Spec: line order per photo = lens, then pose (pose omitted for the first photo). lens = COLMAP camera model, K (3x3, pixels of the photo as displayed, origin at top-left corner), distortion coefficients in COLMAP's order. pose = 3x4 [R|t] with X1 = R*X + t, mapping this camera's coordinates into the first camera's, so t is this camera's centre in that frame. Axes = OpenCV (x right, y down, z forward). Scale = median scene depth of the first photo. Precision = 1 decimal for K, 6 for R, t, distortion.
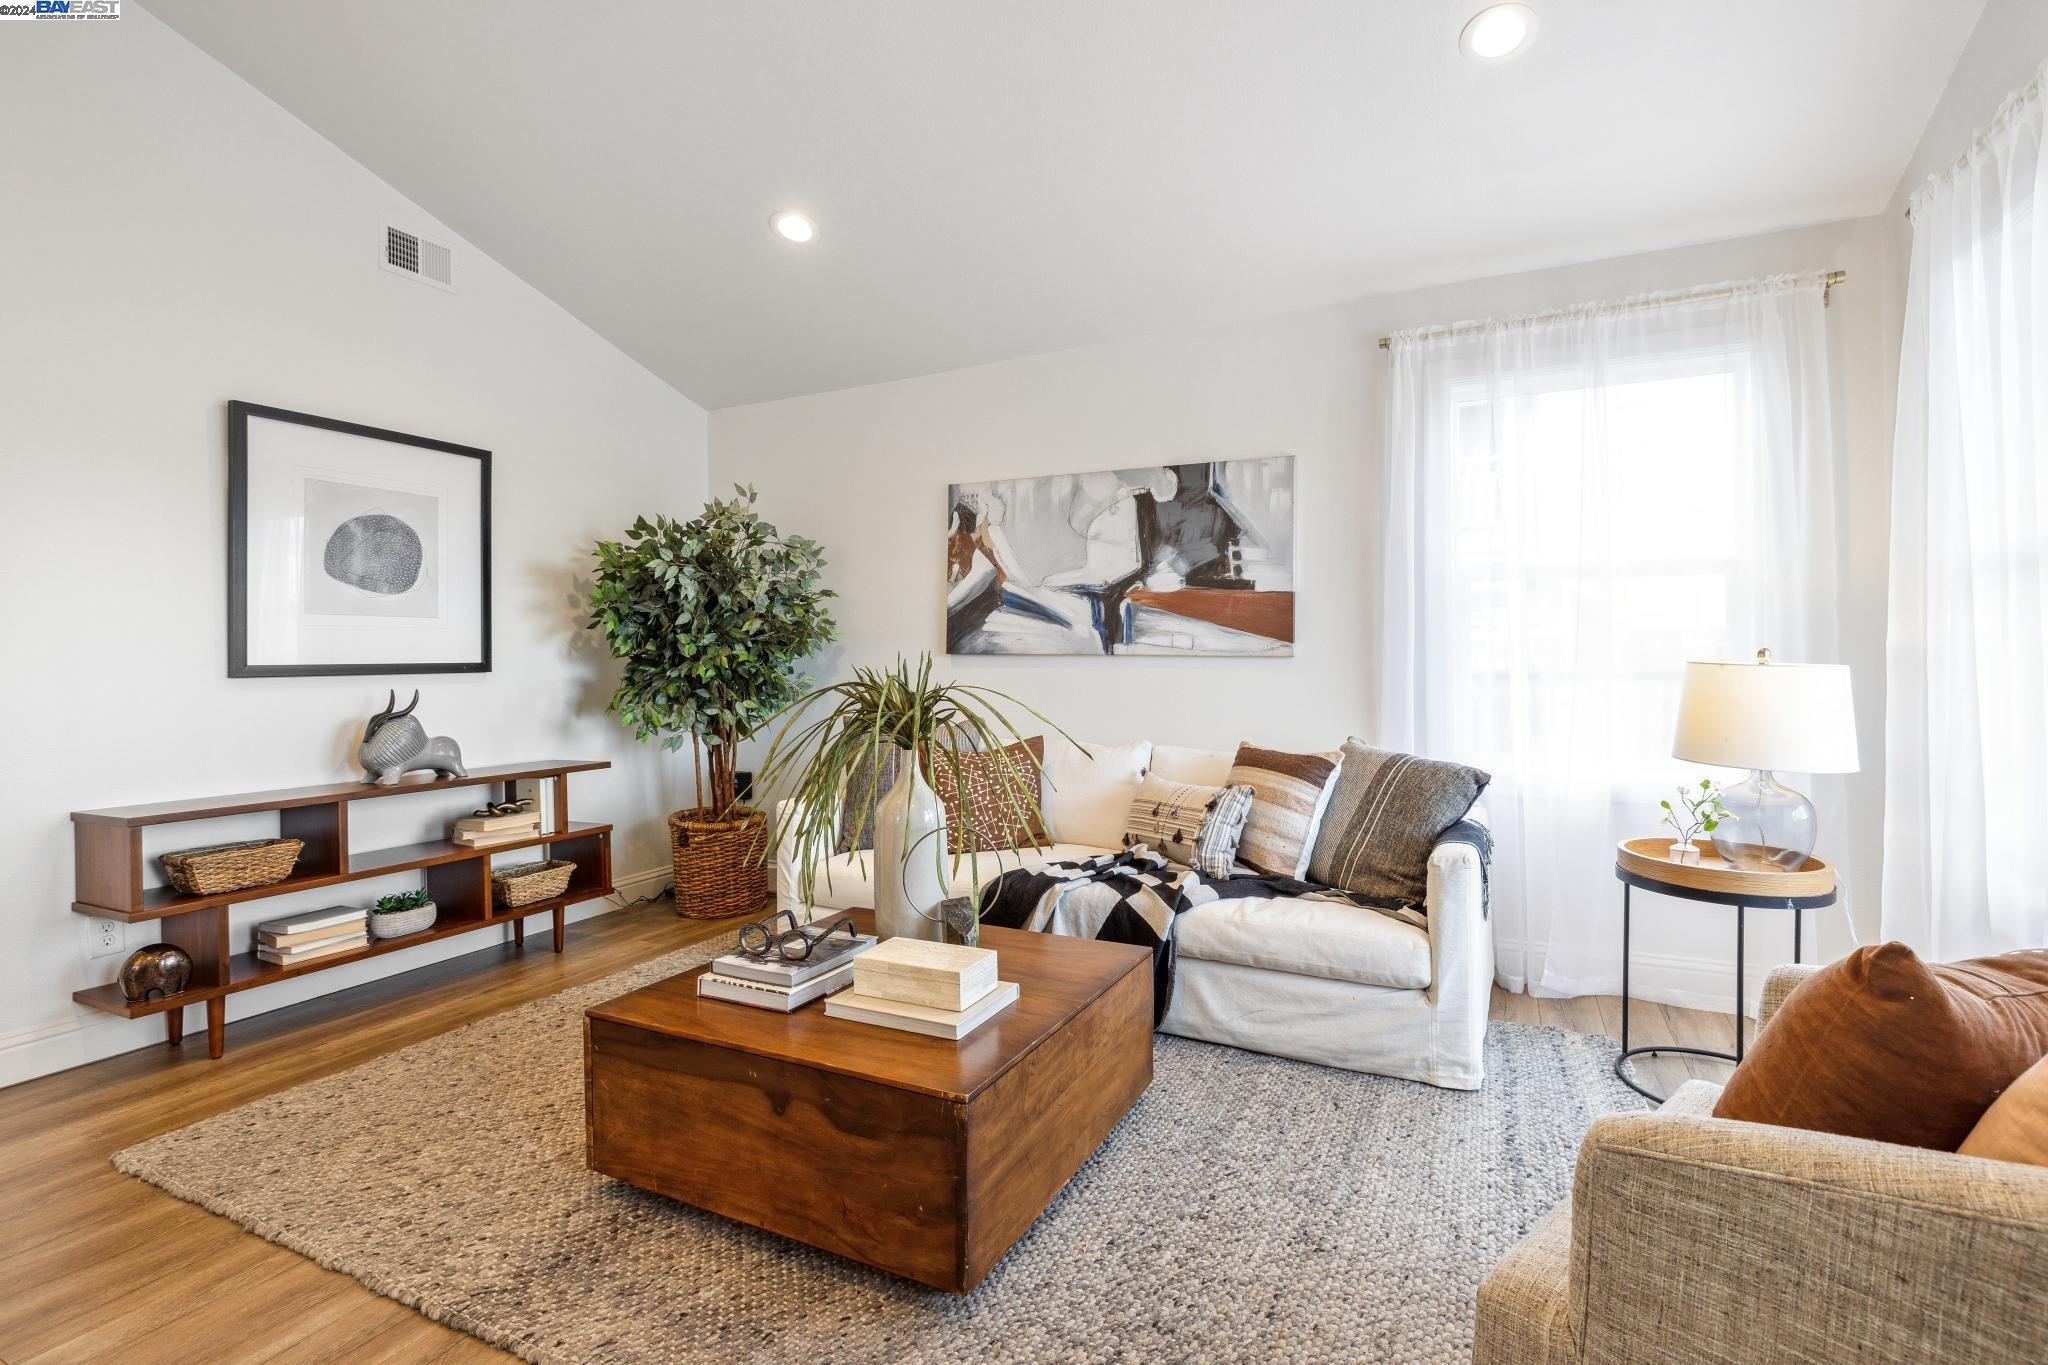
lens RADIAL K [[930.5, 0, 1052.4], [0, 930.5, 663.3], [0, 0, 1]] dist [-0.007059, 0.001499]
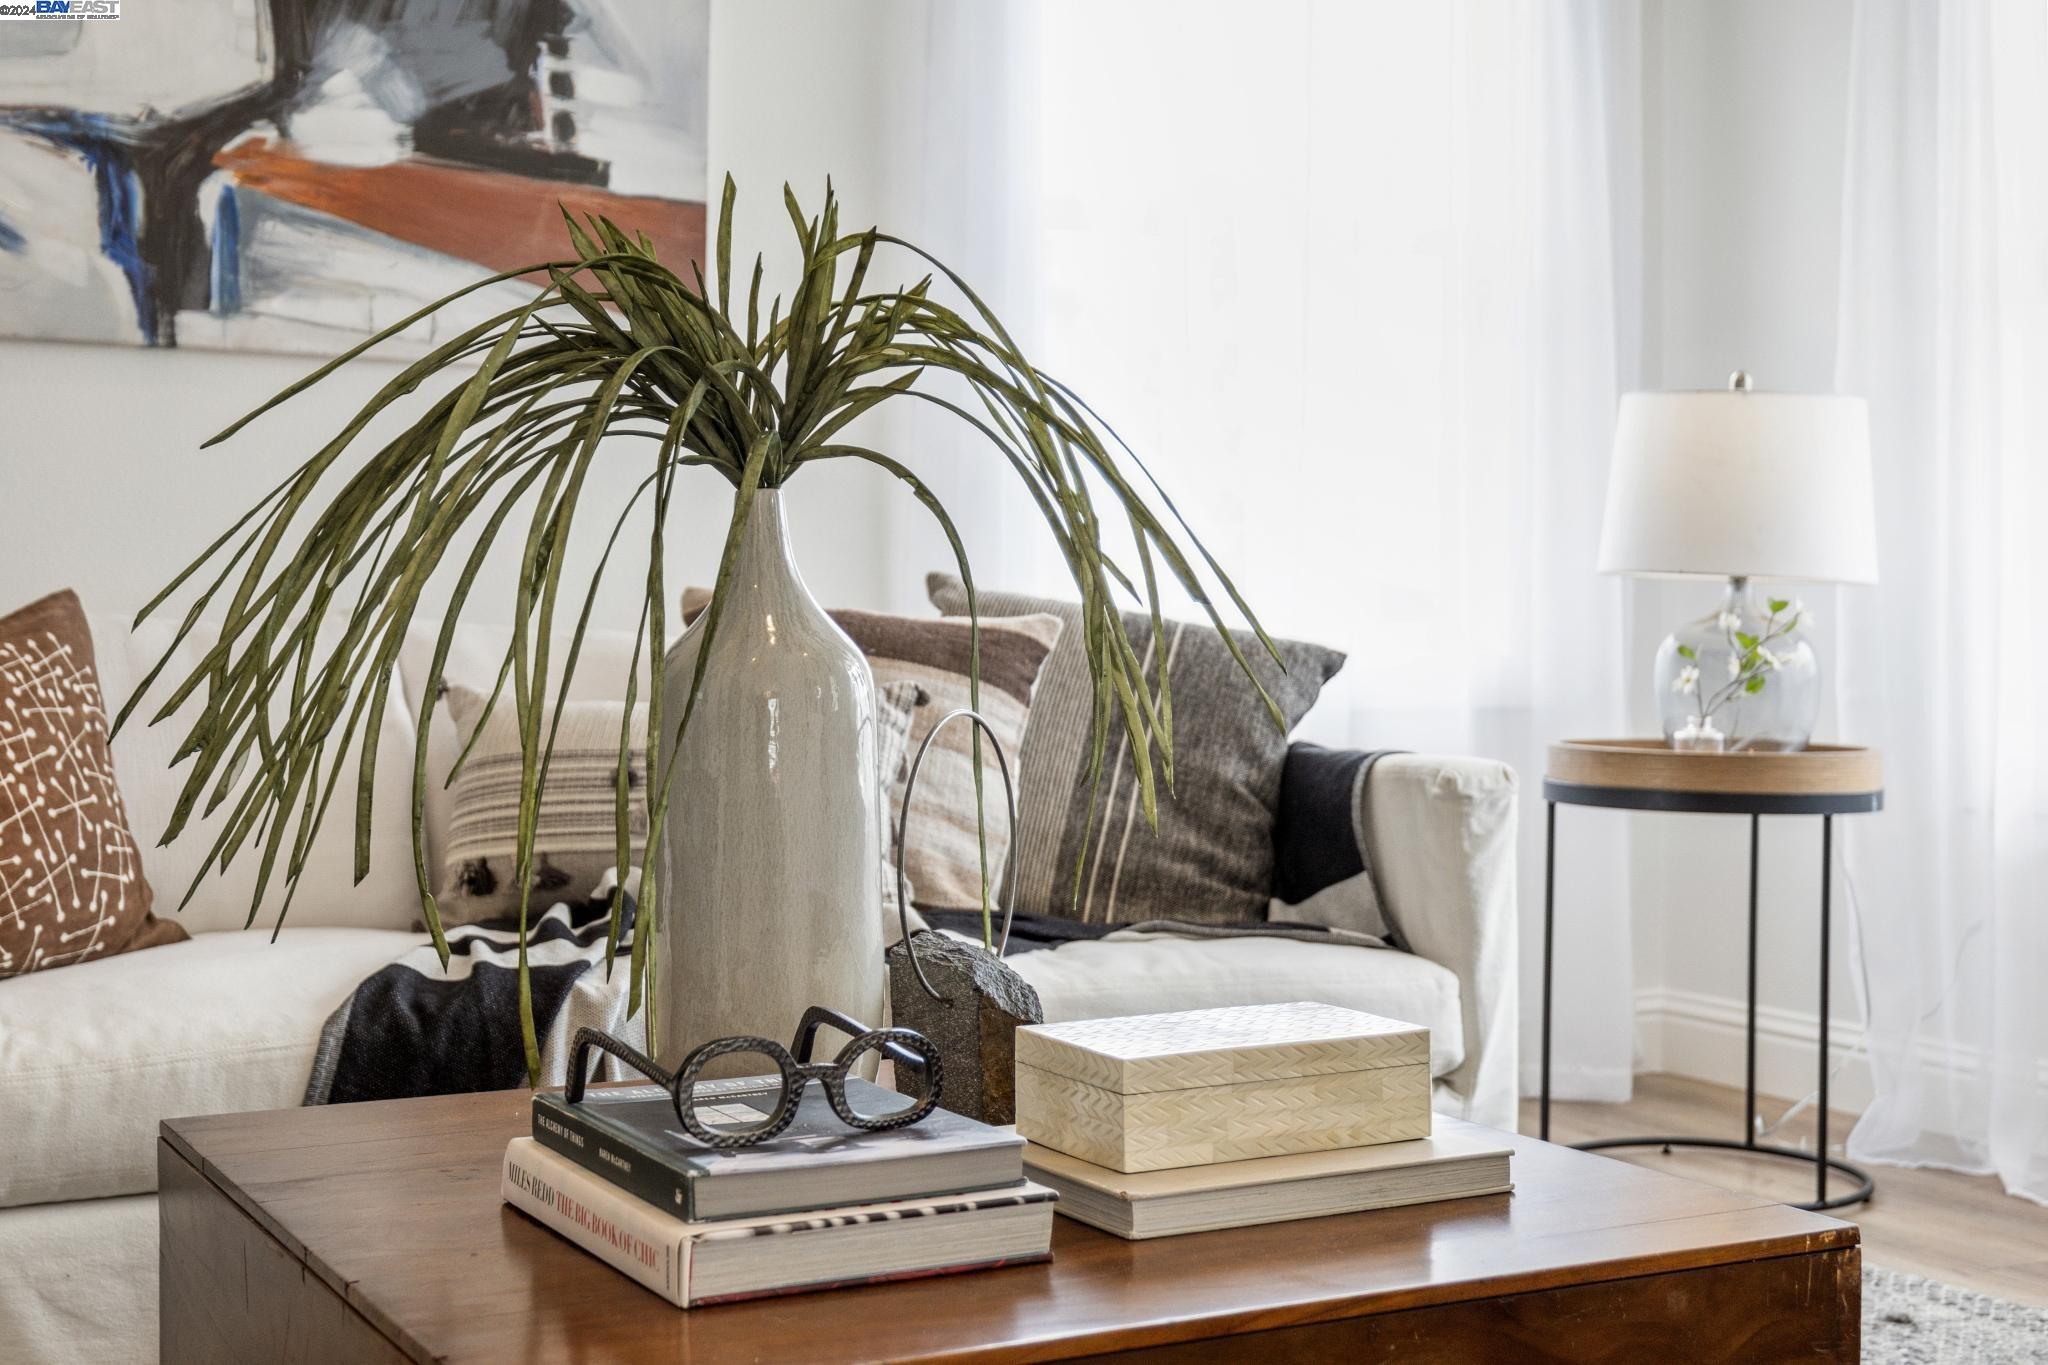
lens RADIAL K [[2612.1, 0, 1041.6], [0, 2612.1, 679.0], [0, 0, 1]] dist [-0.053125, 0.000000]
pose [[0.594122, -0.017540, 0.804184, -0.492186], [-0.000060, 0.999761, 0.021851, 0.088353], [-0.804375, -0.013030, 0.593979, 0.263130]]
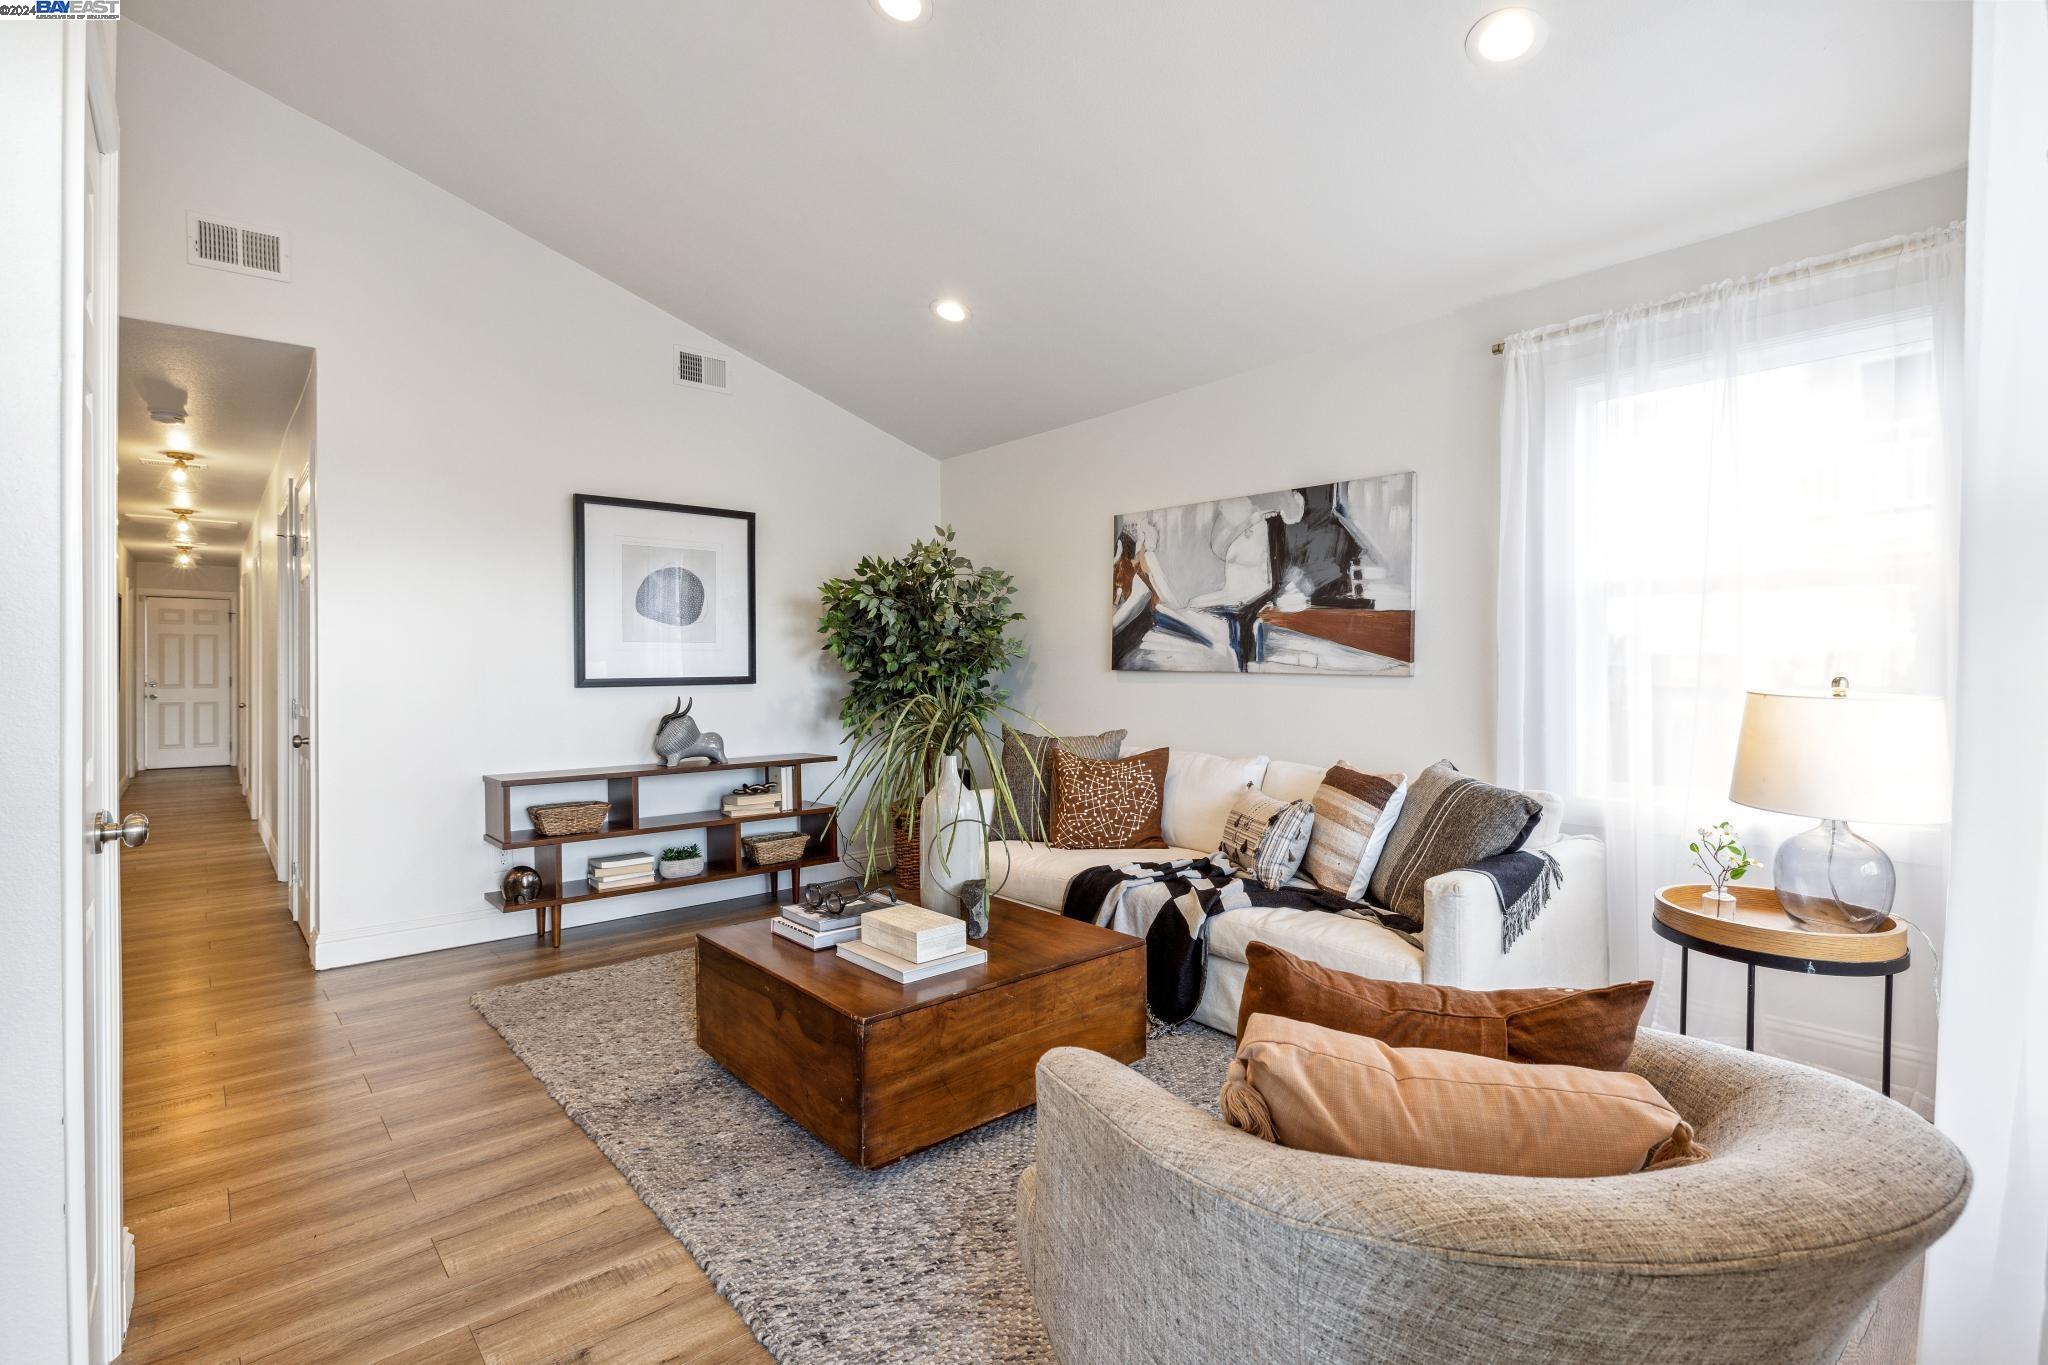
lens RADIAL K [[930.5, 0, 1062.7], [0, 930.5, 682.5], [0, 0, 1]] dist [-0.007059, 0.001499]
pose [[0.930694, 0.009850, -0.365667, 0.270052], [-0.004275, 0.999862, 0.016054, -0.014613], [0.365775, -0.013379, 0.930607, -0.050186]]
